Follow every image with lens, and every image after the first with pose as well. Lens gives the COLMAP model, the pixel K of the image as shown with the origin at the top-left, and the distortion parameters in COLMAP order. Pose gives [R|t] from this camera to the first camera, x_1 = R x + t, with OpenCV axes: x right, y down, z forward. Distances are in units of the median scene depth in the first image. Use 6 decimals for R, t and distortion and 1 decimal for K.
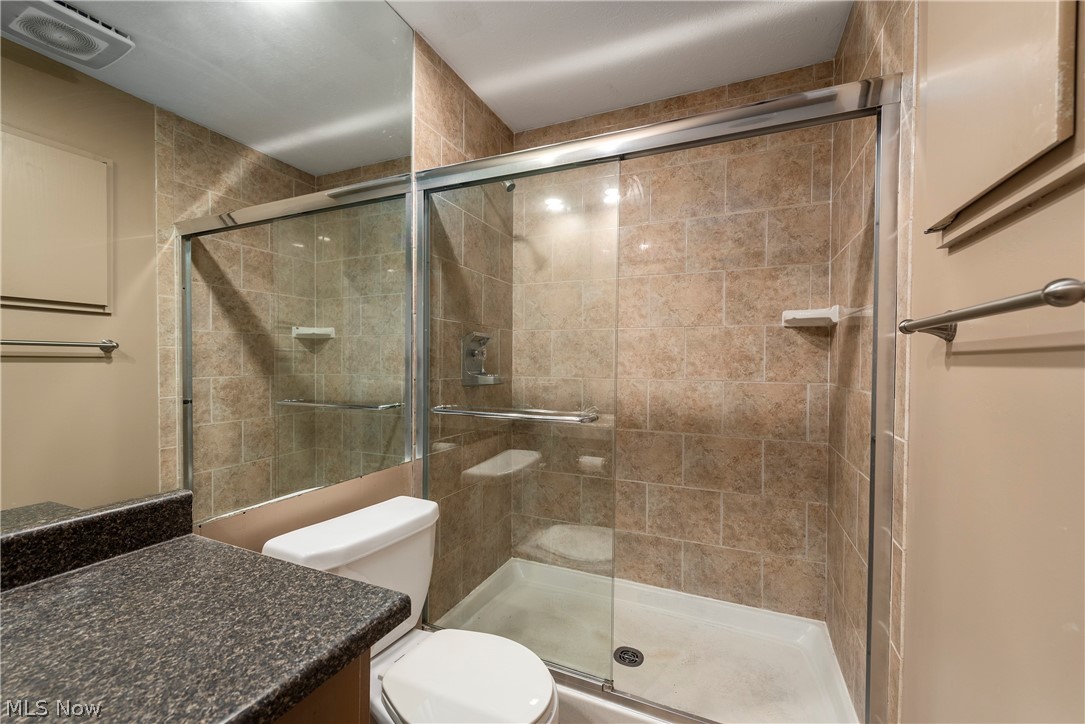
lens RADIAL K [[443.8, 0, 543.1], [0, 443.8, 367.2], [0, 0, 1]] dist [0.007470, -0.000908]
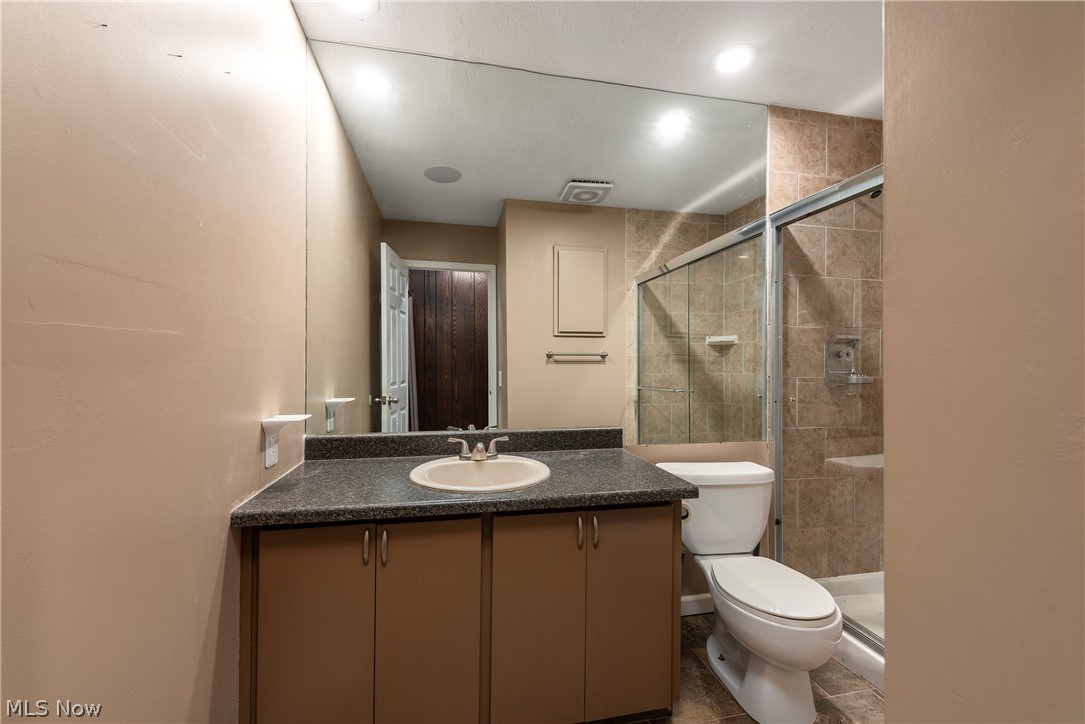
lens RADIAL K [[443.8, 0, 541.0], [0, 443.8, 363.3], [0, 0, 1]] dist [0.007470, -0.000908]
pose [[0.588085, -0.004911, -0.808784, 0.269334], [-0.005825, 0.999930, -0.010308, 0.005282], [0.808778, 0.010773, 0.588015, -0.208765]]
